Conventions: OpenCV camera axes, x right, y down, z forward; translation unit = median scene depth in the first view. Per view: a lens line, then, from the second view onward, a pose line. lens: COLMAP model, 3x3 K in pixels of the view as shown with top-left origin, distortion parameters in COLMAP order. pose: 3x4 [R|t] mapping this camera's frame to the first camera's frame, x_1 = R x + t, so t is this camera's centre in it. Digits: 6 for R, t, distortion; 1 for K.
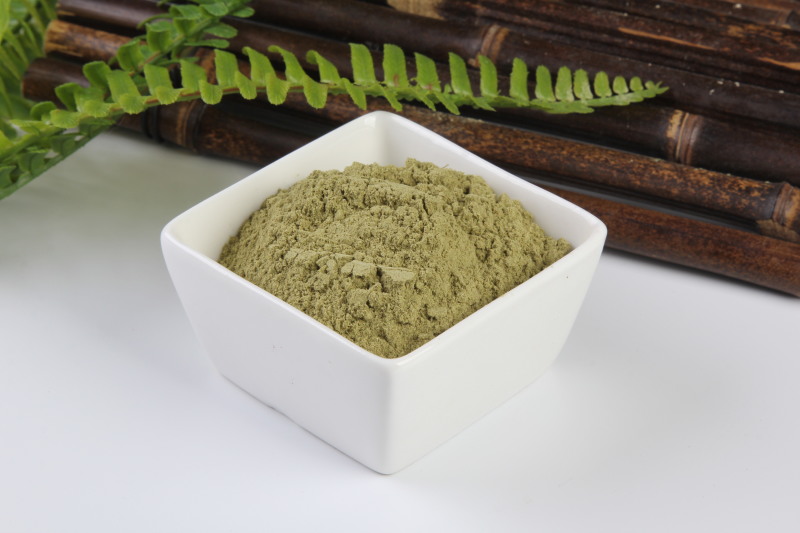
lens RADIAL K [[2838.2, 0, 400.0], [0, 2838.2, 266.5], [0, 0, 1]] dist [0.094267, 0.384147]
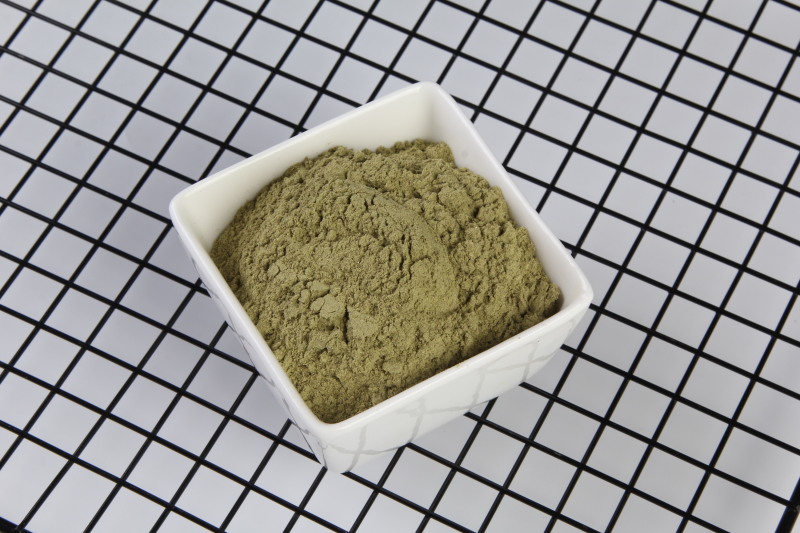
lens RADIAL K [[2324.2, 0, 400.0], [0, 2324.2, 266.5], [0, 0, 1]] dist [0.041231, 0.209817]
pose [[0.959882, 0.233857, -0.154718, 0.135065], [-0.158994, 0.908415, 0.386657, -0.337059], [0.230971, -0.346546, 0.909153, 0.245558]]
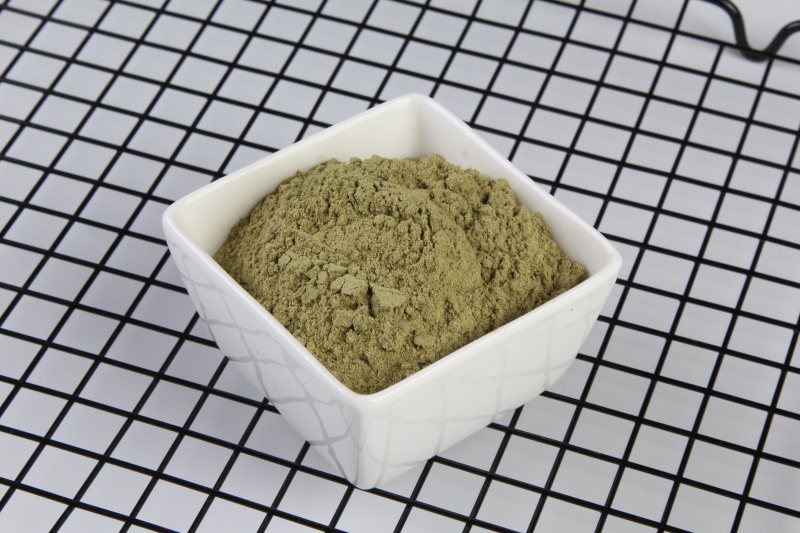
lens RADIAL K [[2324.2, 0, 400.0], [0, 2324.2, 266.5], [0, 0, 1]] dist [0.041231, 0.209817]
pose [[0.988409, 0.112927, -0.101467, 0.080287], [-0.098034, 0.985090, 0.141378, -0.116721], [0.115919, -0.129792, 0.984742, 0.227487]]
